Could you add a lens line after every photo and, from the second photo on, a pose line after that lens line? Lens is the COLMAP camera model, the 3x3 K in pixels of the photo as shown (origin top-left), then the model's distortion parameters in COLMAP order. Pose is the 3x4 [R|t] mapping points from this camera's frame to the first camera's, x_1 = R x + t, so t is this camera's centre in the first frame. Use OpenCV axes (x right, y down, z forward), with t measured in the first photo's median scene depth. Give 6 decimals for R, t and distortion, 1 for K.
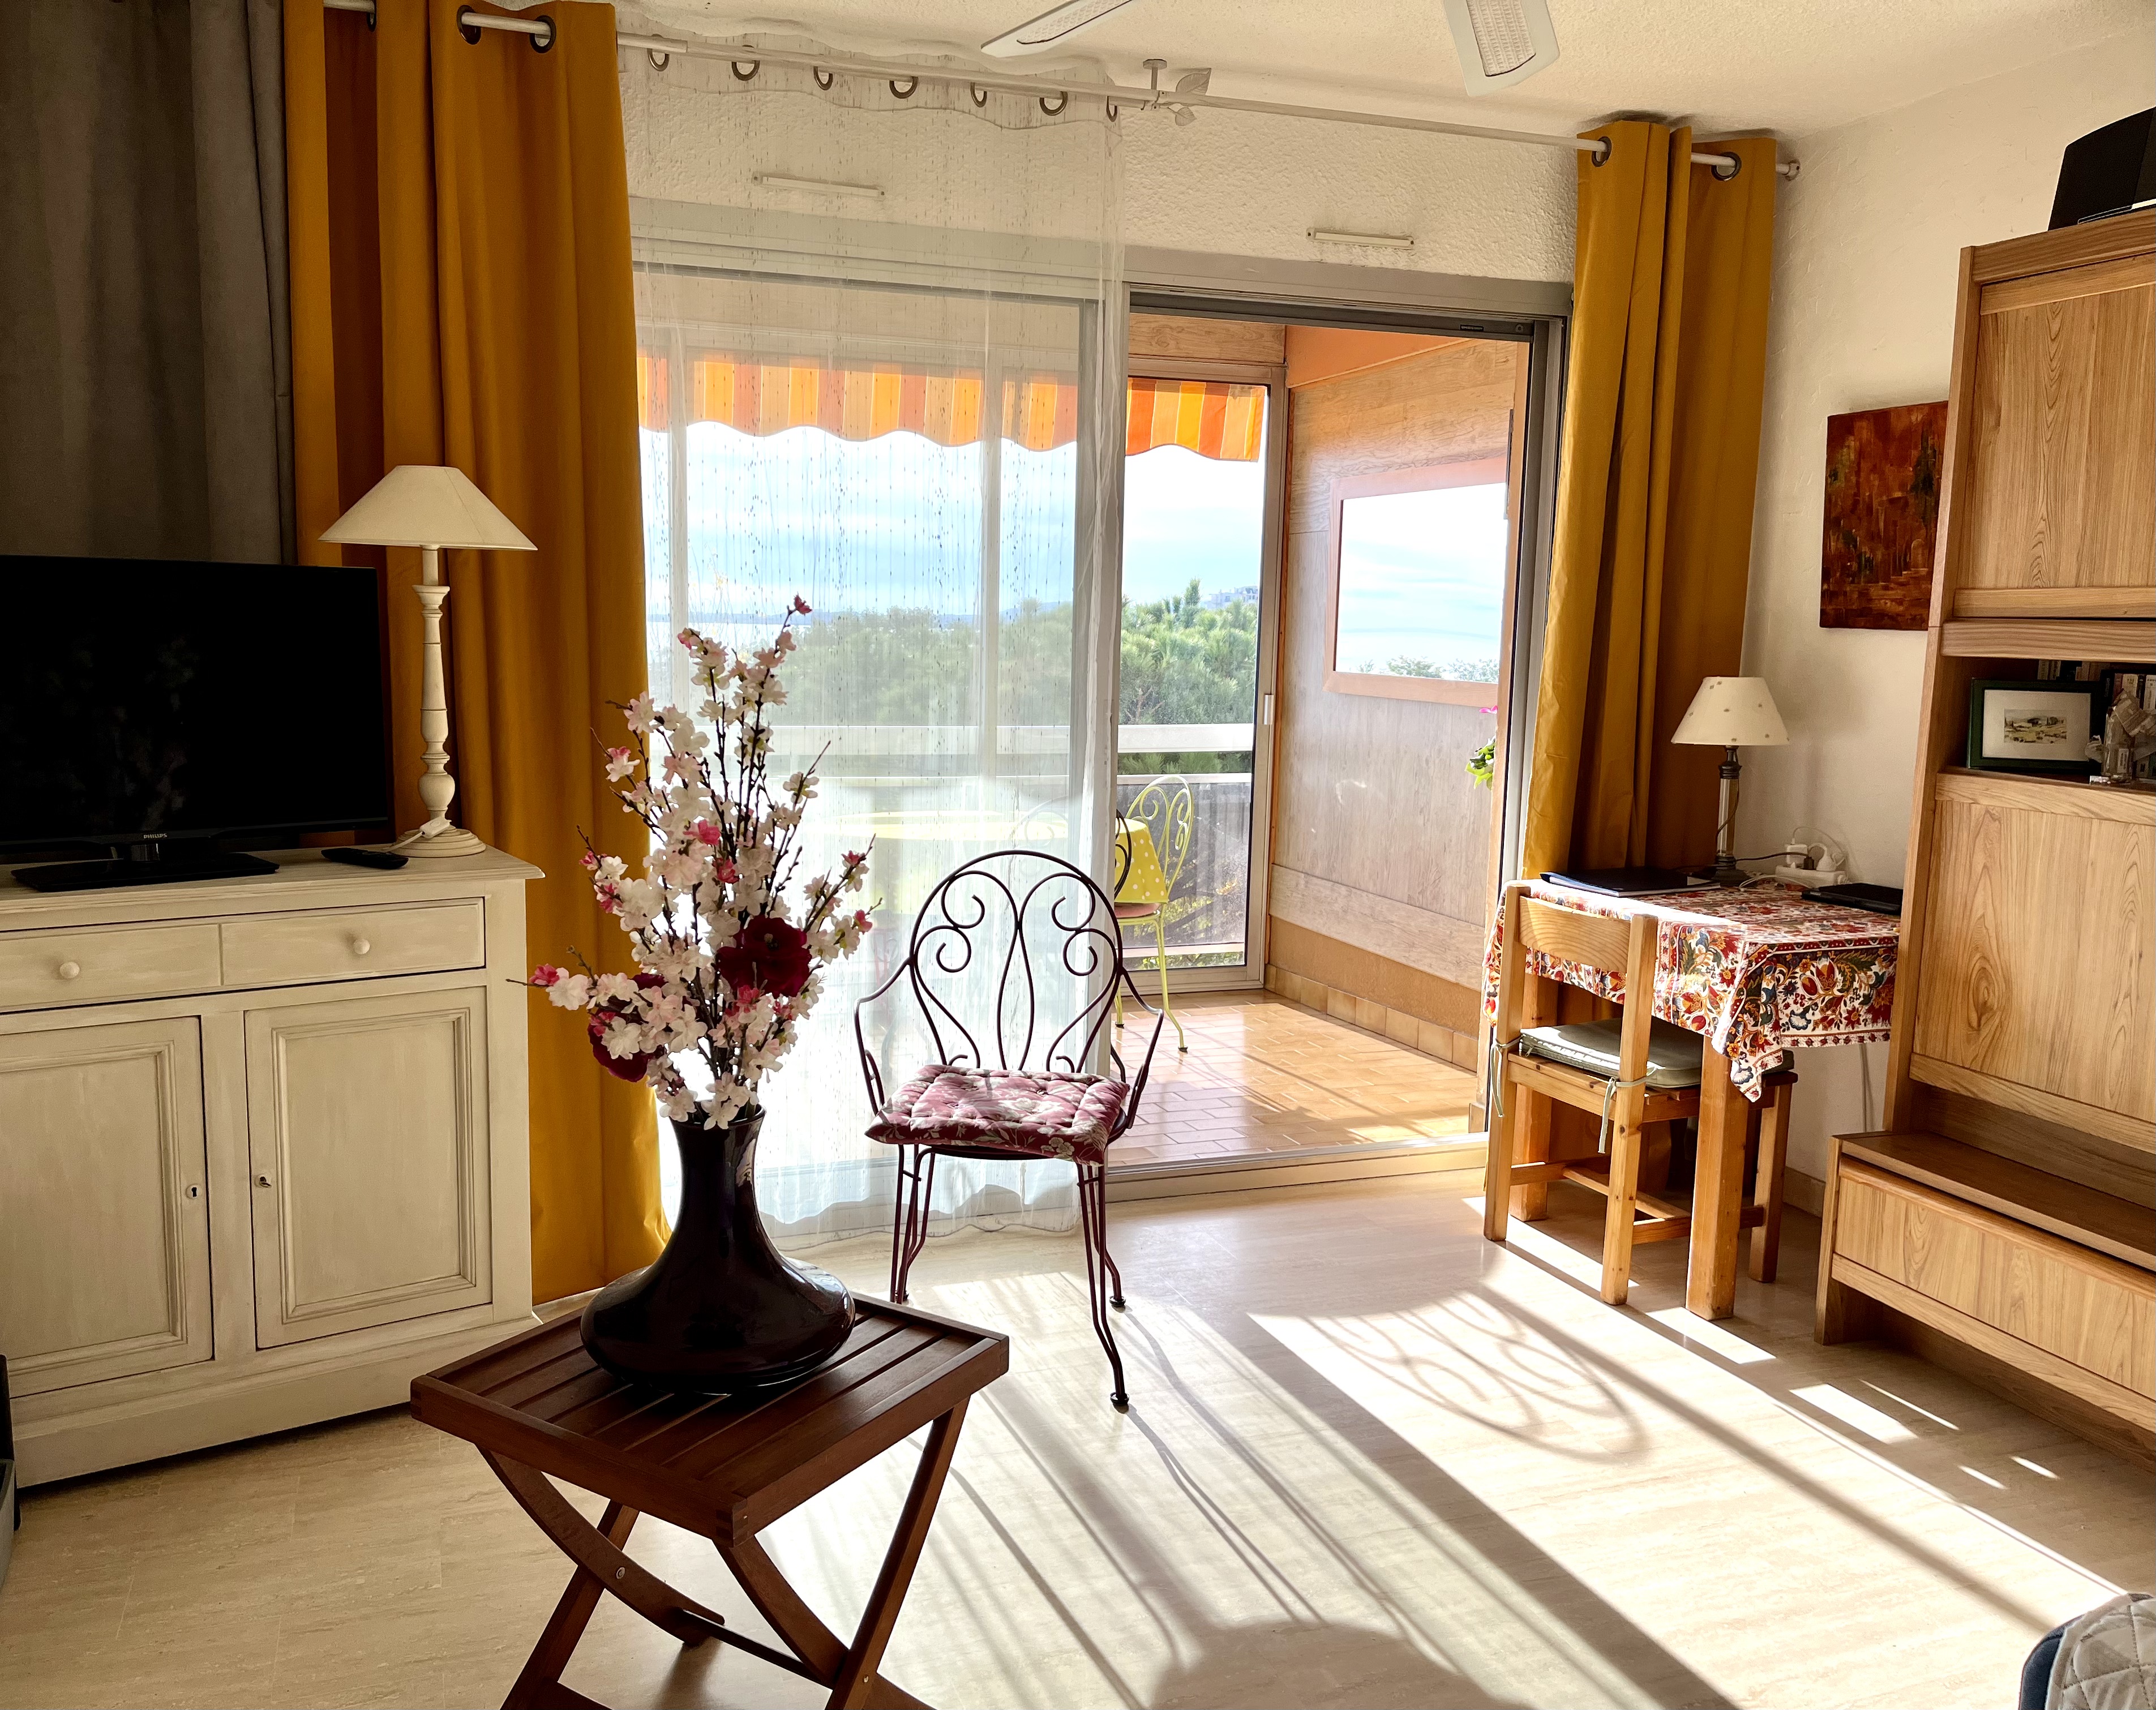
lens RADIAL K [[1728.4, 0, 1073.5], [0, 1728.4, 831.4], [0, 0, 1]] dist [0.038386, -0.001841]
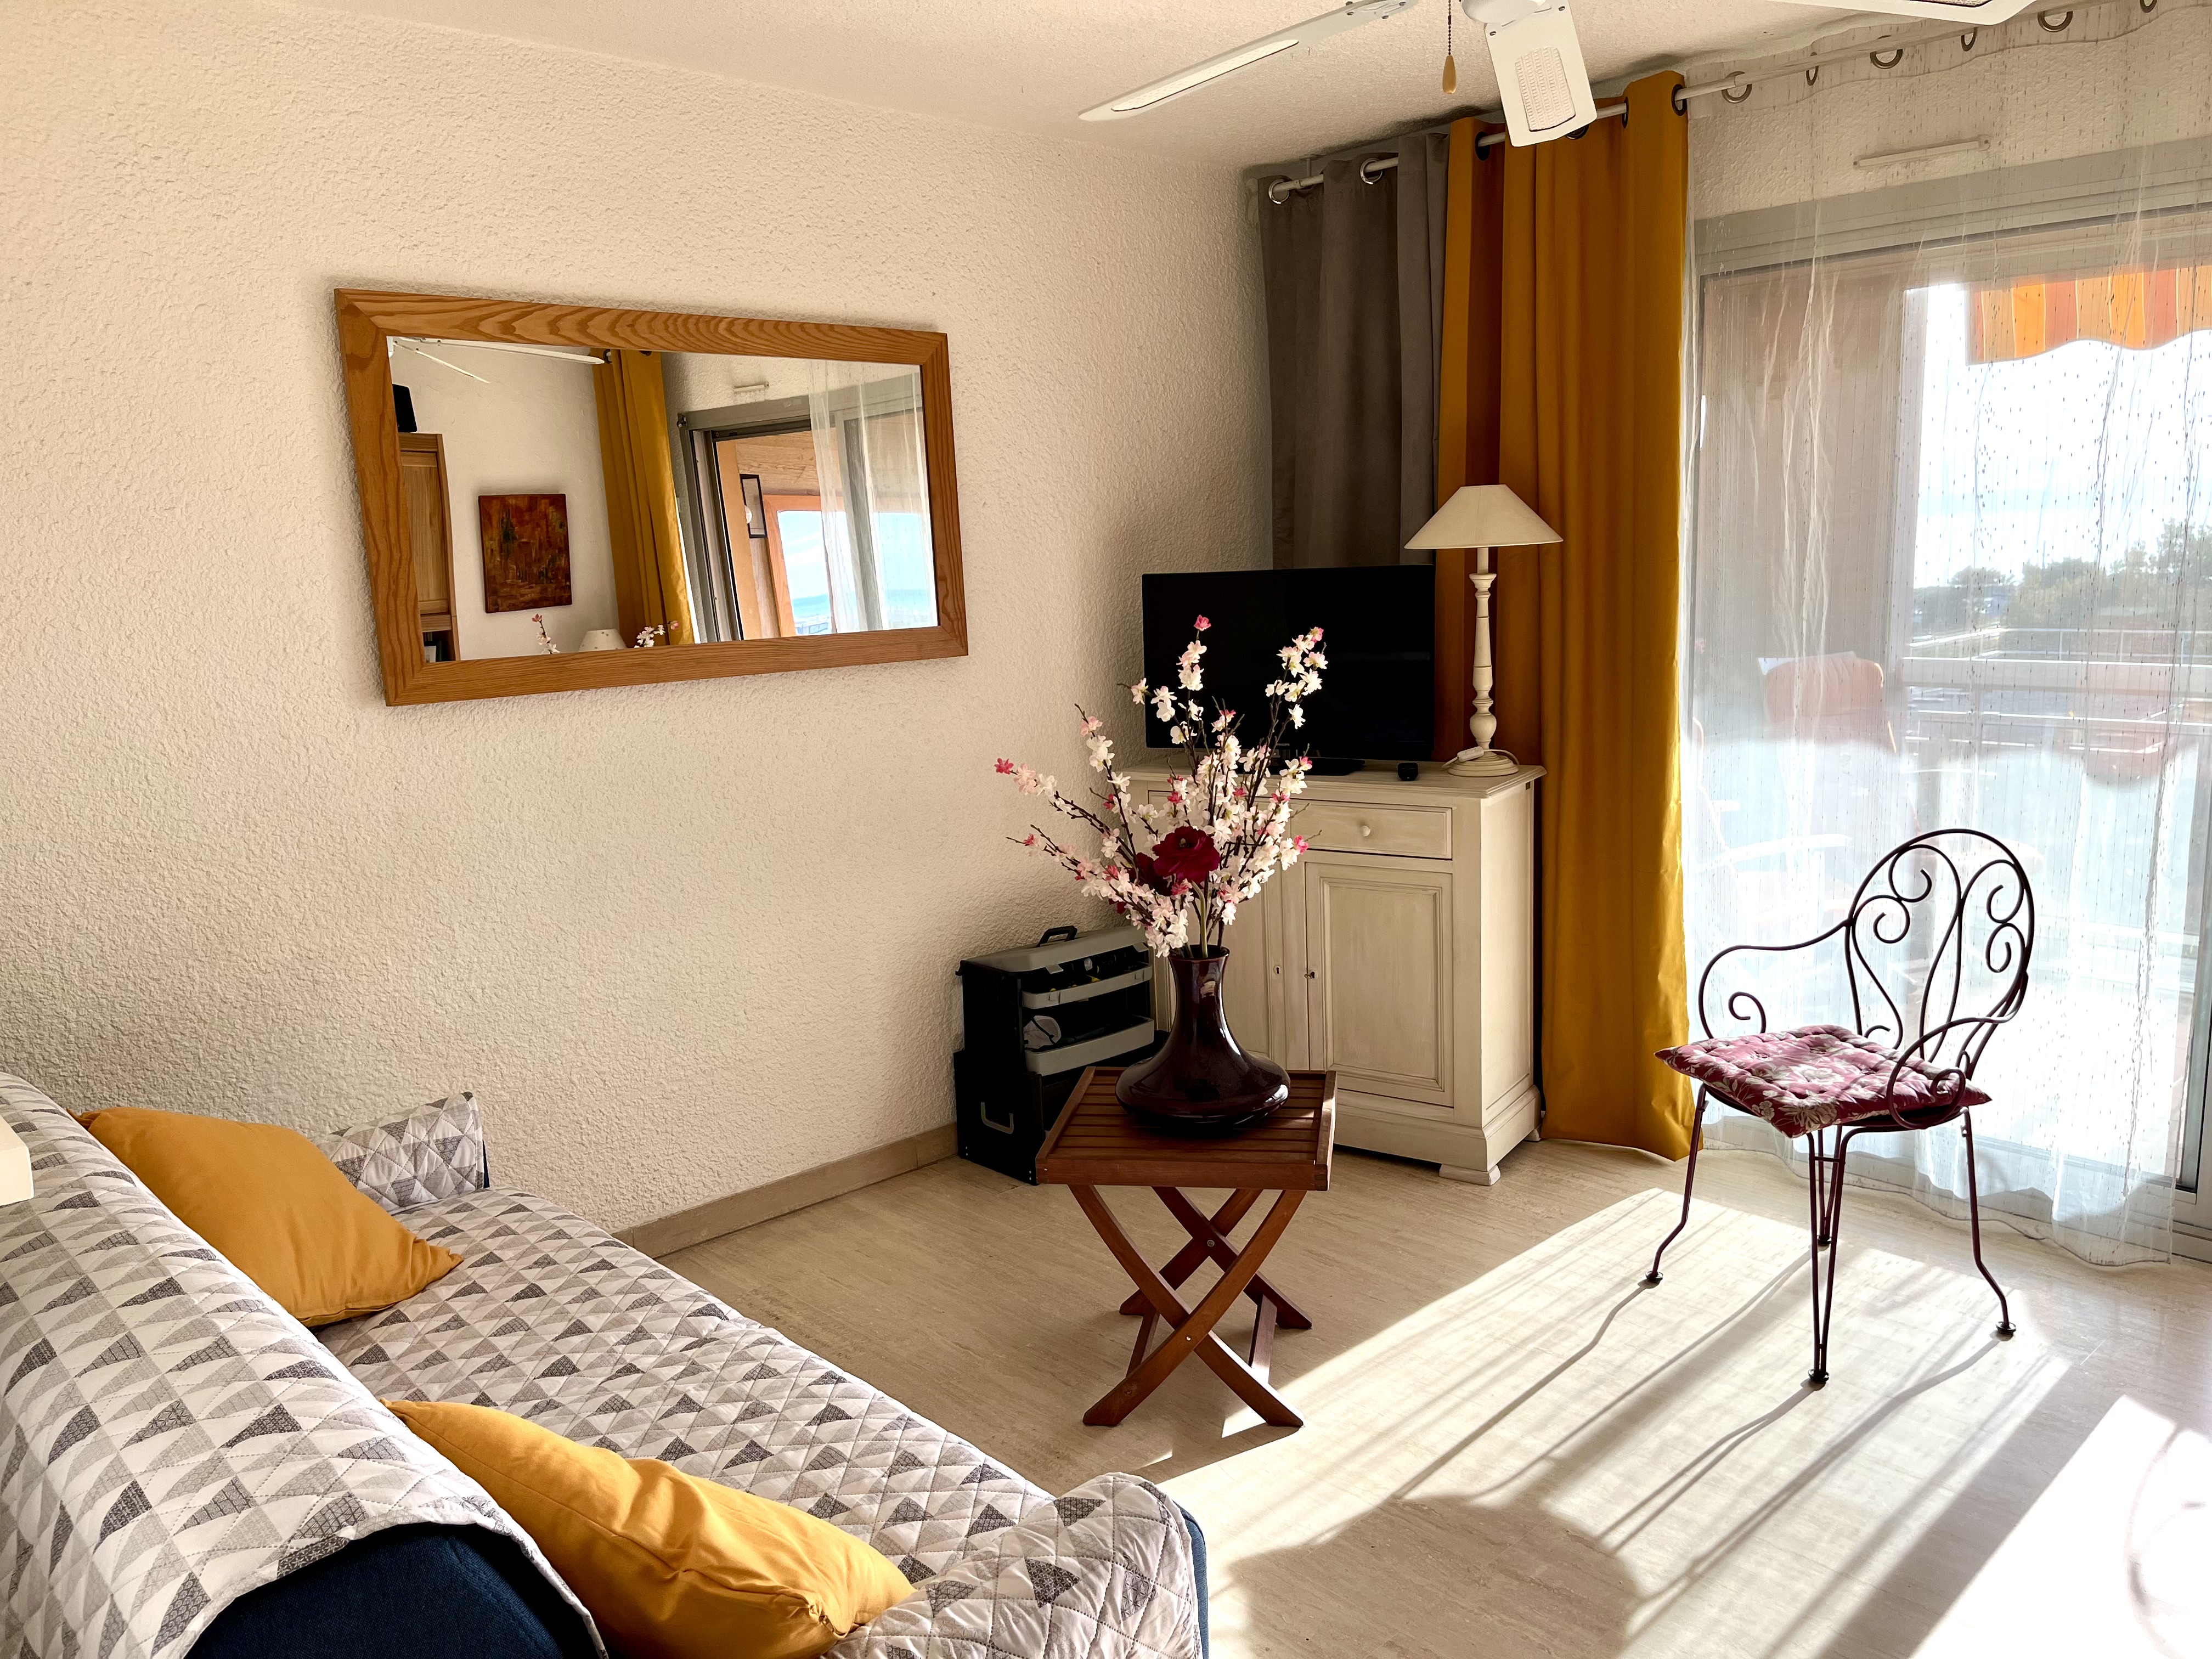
lens RADIAL K [[1673.3, 0, 1106.0], [0, 1673.3, 829.5], [0, 0, 1]] dist [-0.000728, -0.005333]
pose [[0.384367, 0.126959, -0.914409, 0.731776], [-0.066634, 0.991730, 0.109686, -0.069006], [0.920772, 0.018771, 0.389648, 0.235715]]
